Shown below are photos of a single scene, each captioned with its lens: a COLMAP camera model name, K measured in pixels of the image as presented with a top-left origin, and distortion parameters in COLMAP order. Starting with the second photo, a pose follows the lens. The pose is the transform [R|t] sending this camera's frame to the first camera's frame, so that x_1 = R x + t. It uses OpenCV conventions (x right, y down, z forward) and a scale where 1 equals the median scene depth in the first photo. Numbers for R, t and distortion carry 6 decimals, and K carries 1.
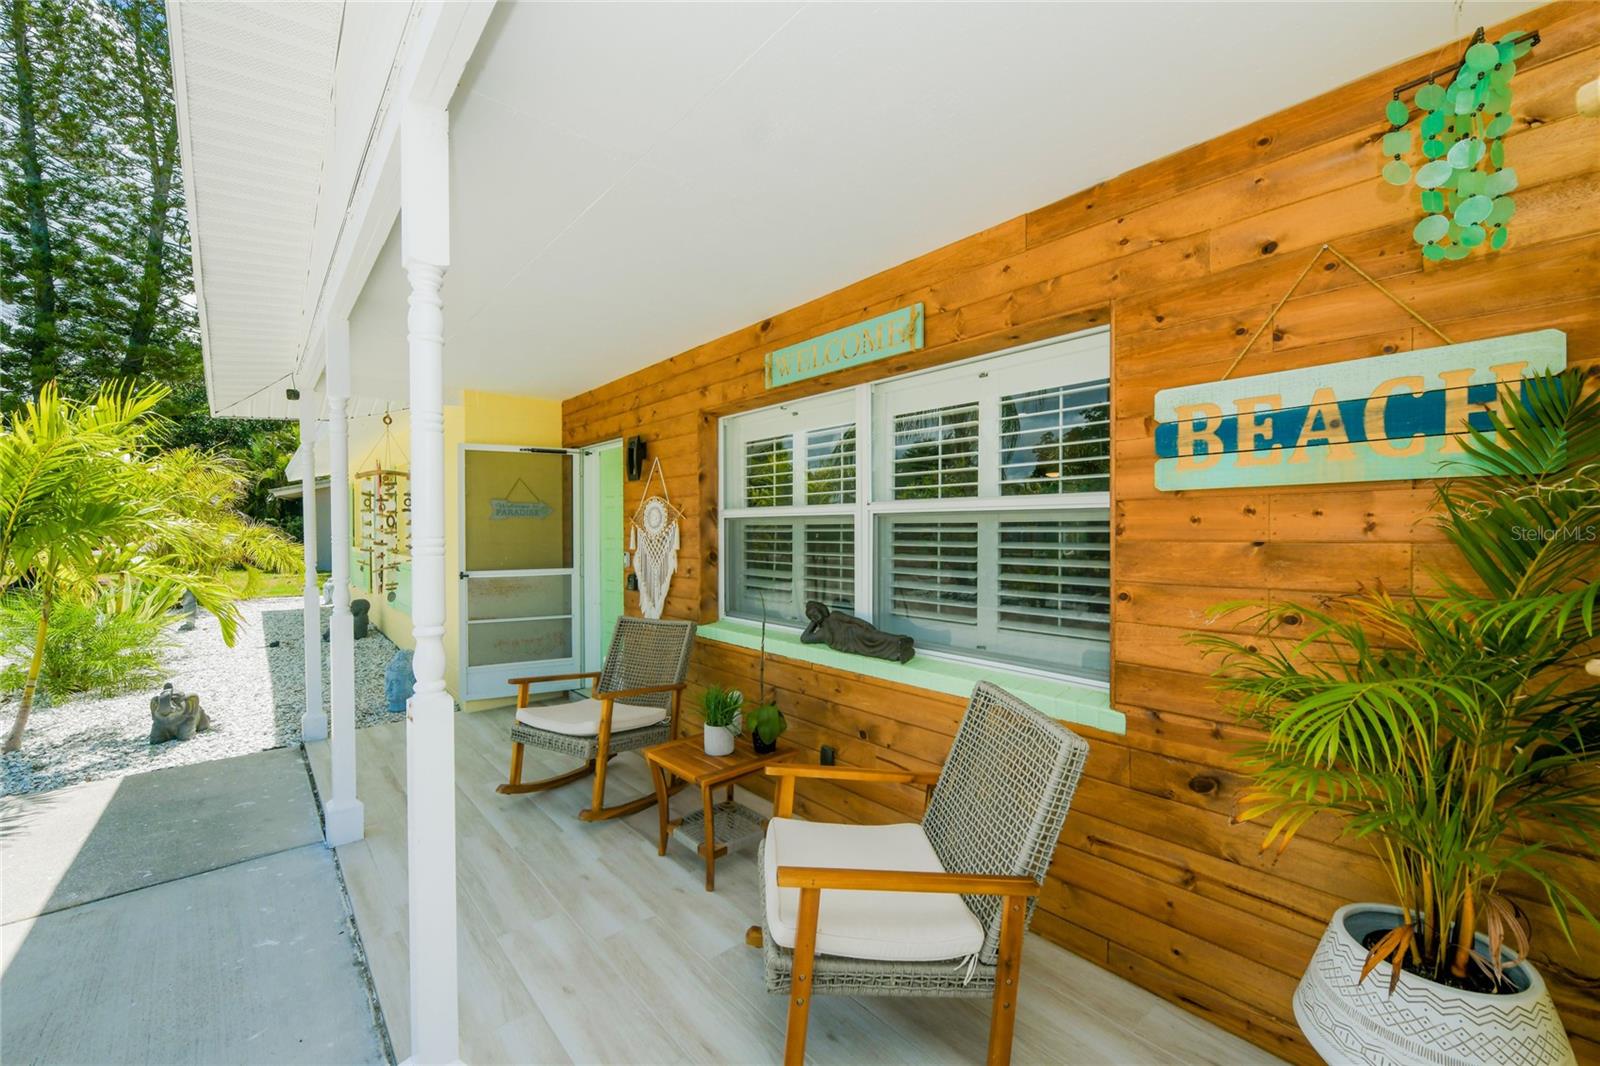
lens RADIAL K [[619.0, 0, 801.8], [0, 619.0, 527.8], [0, 0, 1]] dist [-0.013358, -0.000248]
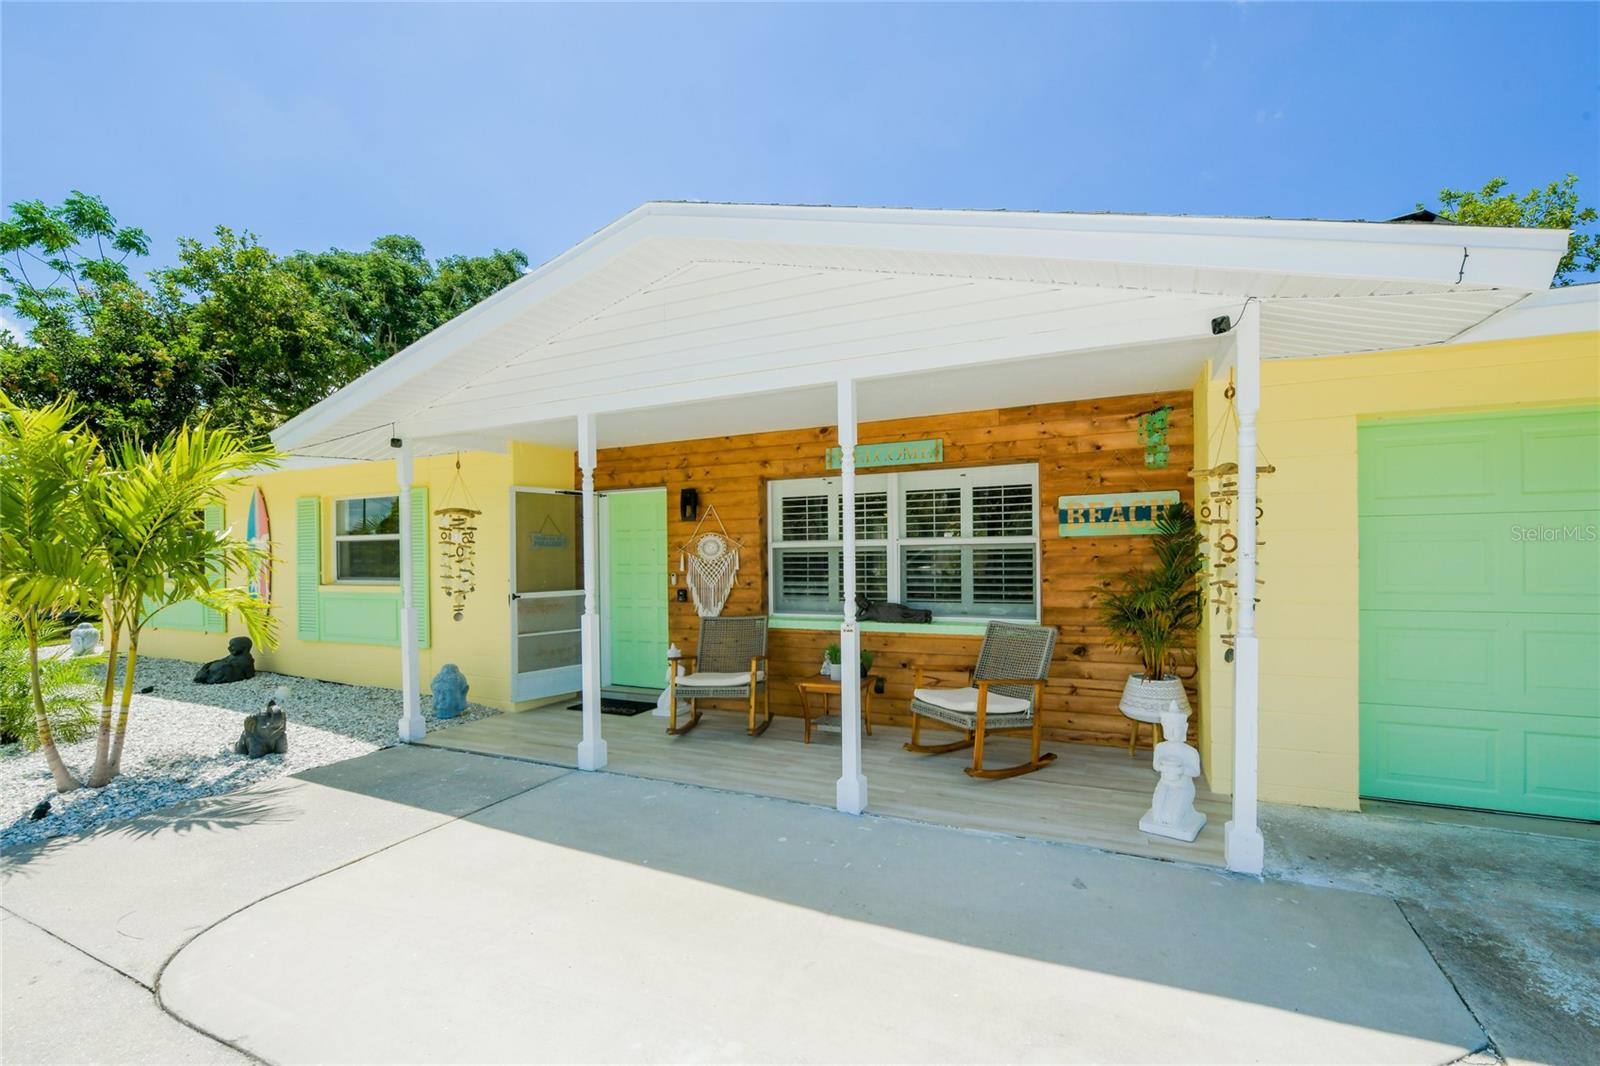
lens RADIAL K [[659.8, 0, 804.3], [0, 659.8, 548.2], [0, 0, 1]] dist [-0.015440, -0.000672]
pose [[0.917372, -0.001739, 0.398028, -1.011088], [0.008220, 0.999860, -0.014578, 0.012506], [-0.397947, 0.016645, 0.917257, -0.727300]]
